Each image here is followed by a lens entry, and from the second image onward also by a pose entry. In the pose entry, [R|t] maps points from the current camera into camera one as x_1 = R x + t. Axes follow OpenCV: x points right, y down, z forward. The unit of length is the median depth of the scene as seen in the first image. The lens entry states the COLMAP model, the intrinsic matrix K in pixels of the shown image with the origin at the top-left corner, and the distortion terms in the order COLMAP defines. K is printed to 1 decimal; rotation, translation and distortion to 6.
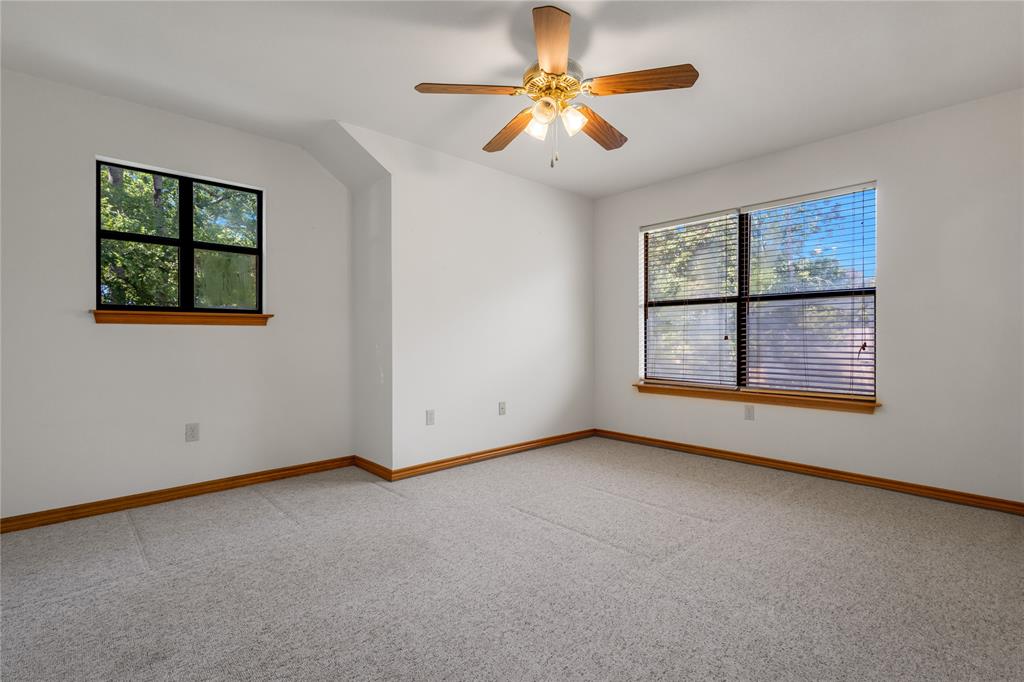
lens RADIAL K [[480.9, 0, 511.4], [0, 480.9, 341.0], [0, 0, 1]] dist [0.015022, -0.002789]
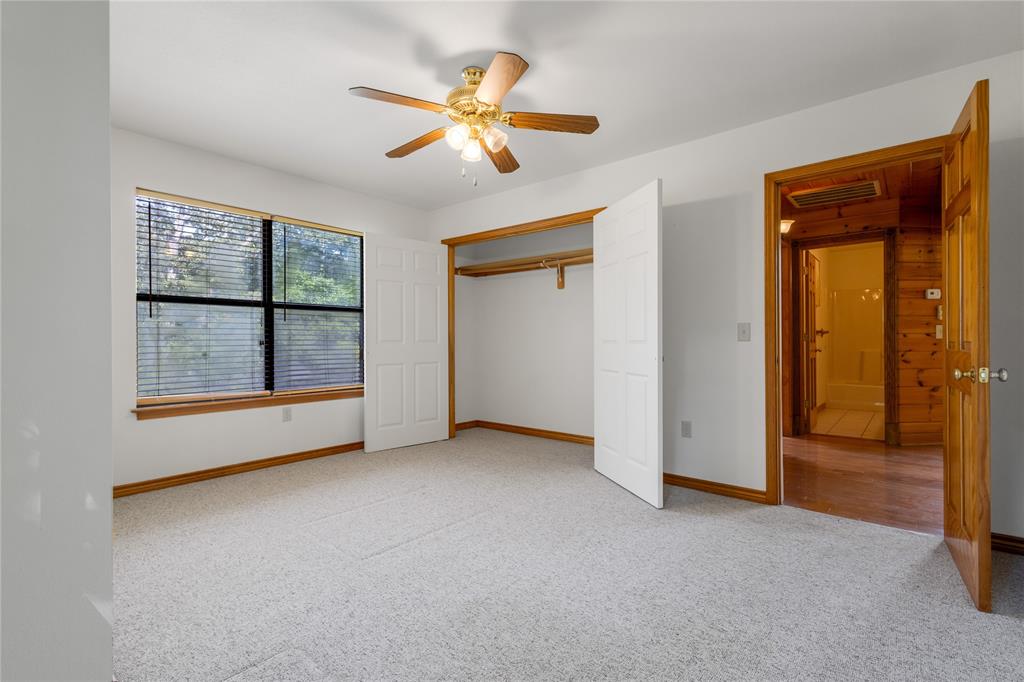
lens RADIAL K [[480.9, 0, 511.3], [0, 480.9, 340.6], [0, 0, 1]] dist [0.015022, -0.002789]
pose [[-0.123728, 0.002538, 0.992313, -0.828905], [0.006692, 0.999976, -0.001723, -0.009236], [-0.992294, 0.006428, -0.123742, 0.874261]]
